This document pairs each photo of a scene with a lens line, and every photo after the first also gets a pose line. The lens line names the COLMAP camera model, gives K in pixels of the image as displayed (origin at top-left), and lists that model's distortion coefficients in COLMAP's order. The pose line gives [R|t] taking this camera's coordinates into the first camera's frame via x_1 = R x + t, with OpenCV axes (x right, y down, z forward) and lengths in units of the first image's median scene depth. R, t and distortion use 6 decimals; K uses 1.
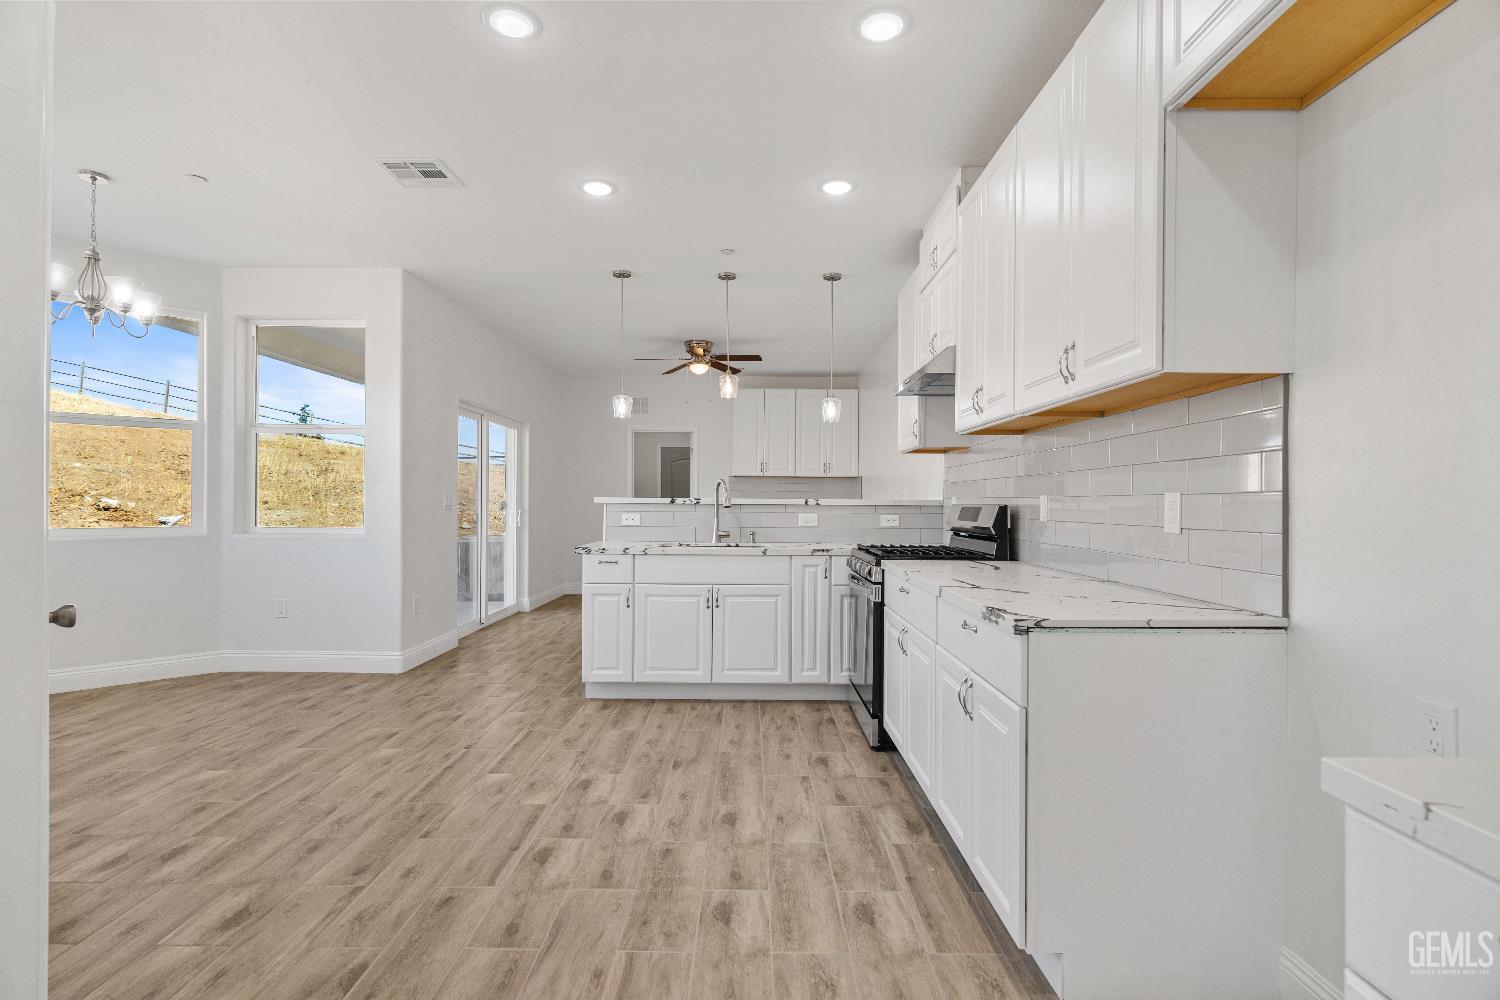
lens RADIAL K [[714.3, 0, 743.4], [0, 714.3, 505.5], [0, 0, 1]] dist [-0.000244, -0.000166]
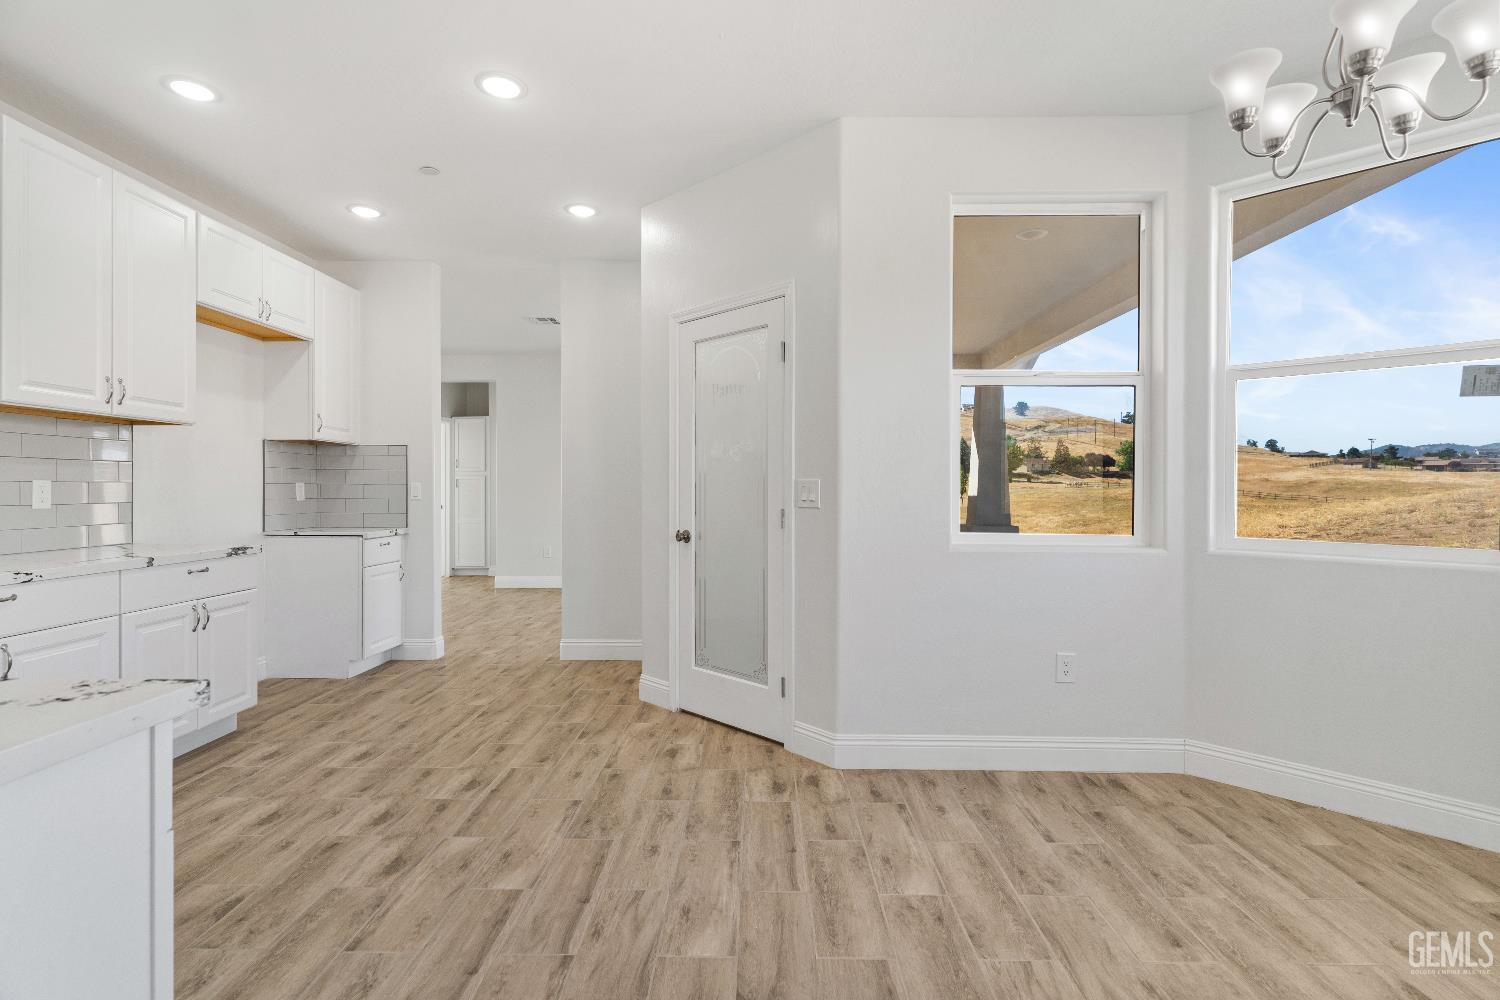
lens RADIAL K [[716.4, 0, 754.4], [0, 716.4, 490.3], [0, 0, 1]] dist [0.002508, 0.000044]
pose [[-0.999959, -0.009091, 0.000583, -0.673533], [-0.009086, 0.999922, 0.008542, -0.020633], [-0.000661, 0.008537, -0.999963, 1.970394]]
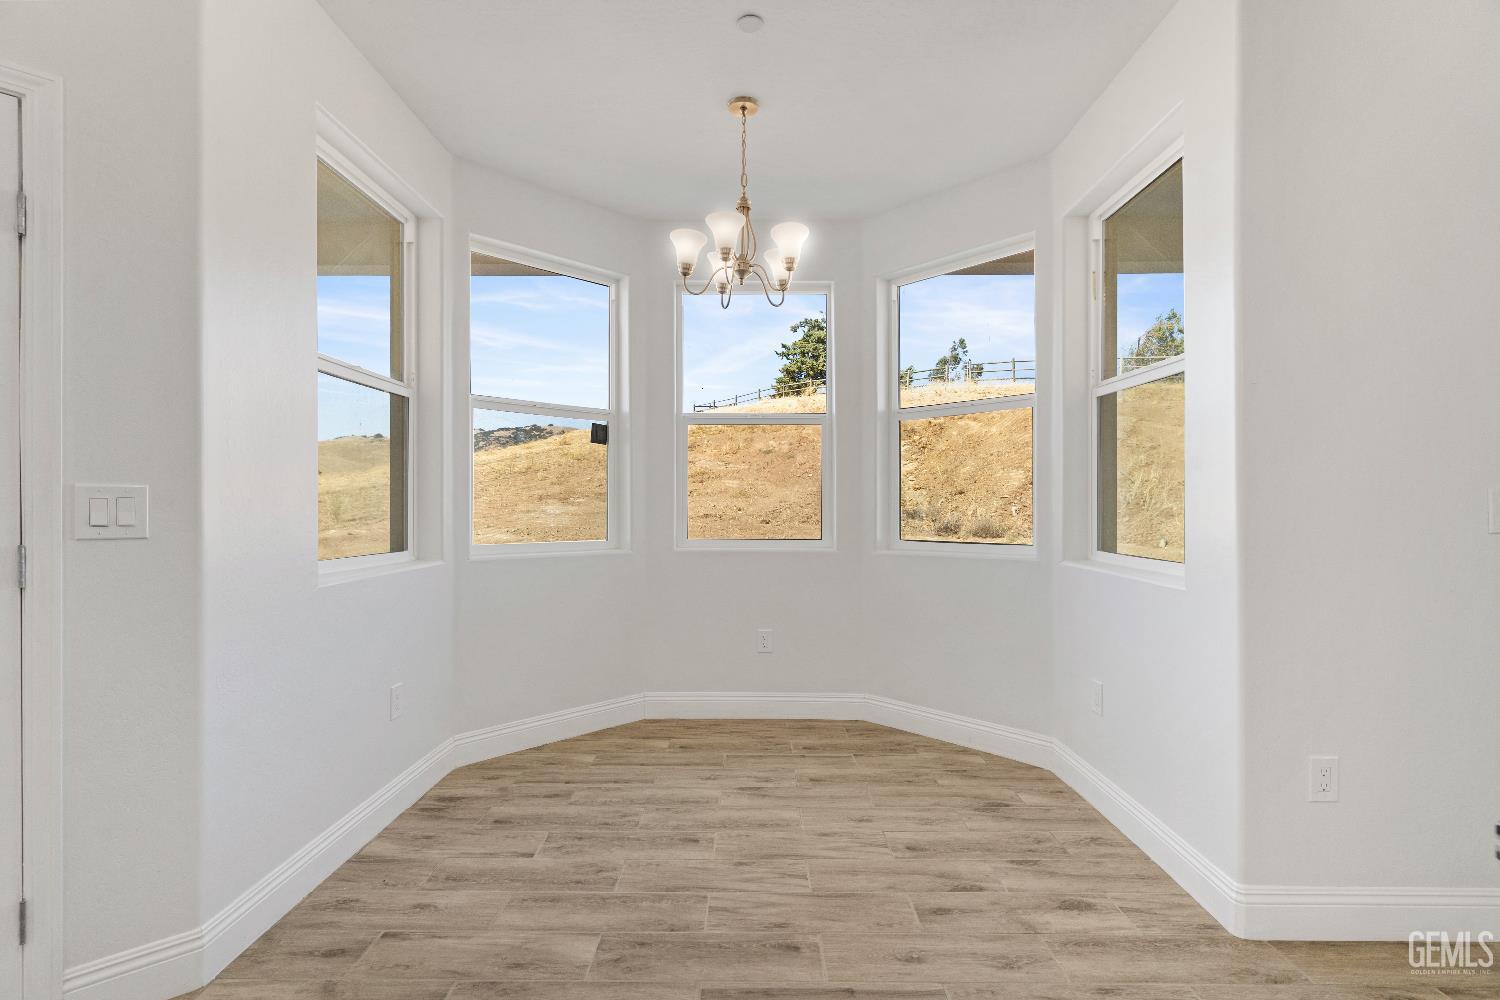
lens RADIAL K [[714.3, 0, 743.4], [0, 714.3, 505.5], [0, 0, 1]] dist [-0.000244, -0.000166]
pose [[0.000789, -0.005783, -0.999983, -0.138927], [-0.003721, 0.999976, -0.005786, -0.009620], [0.999993, 0.003726, 0.000767, 1.321180]]
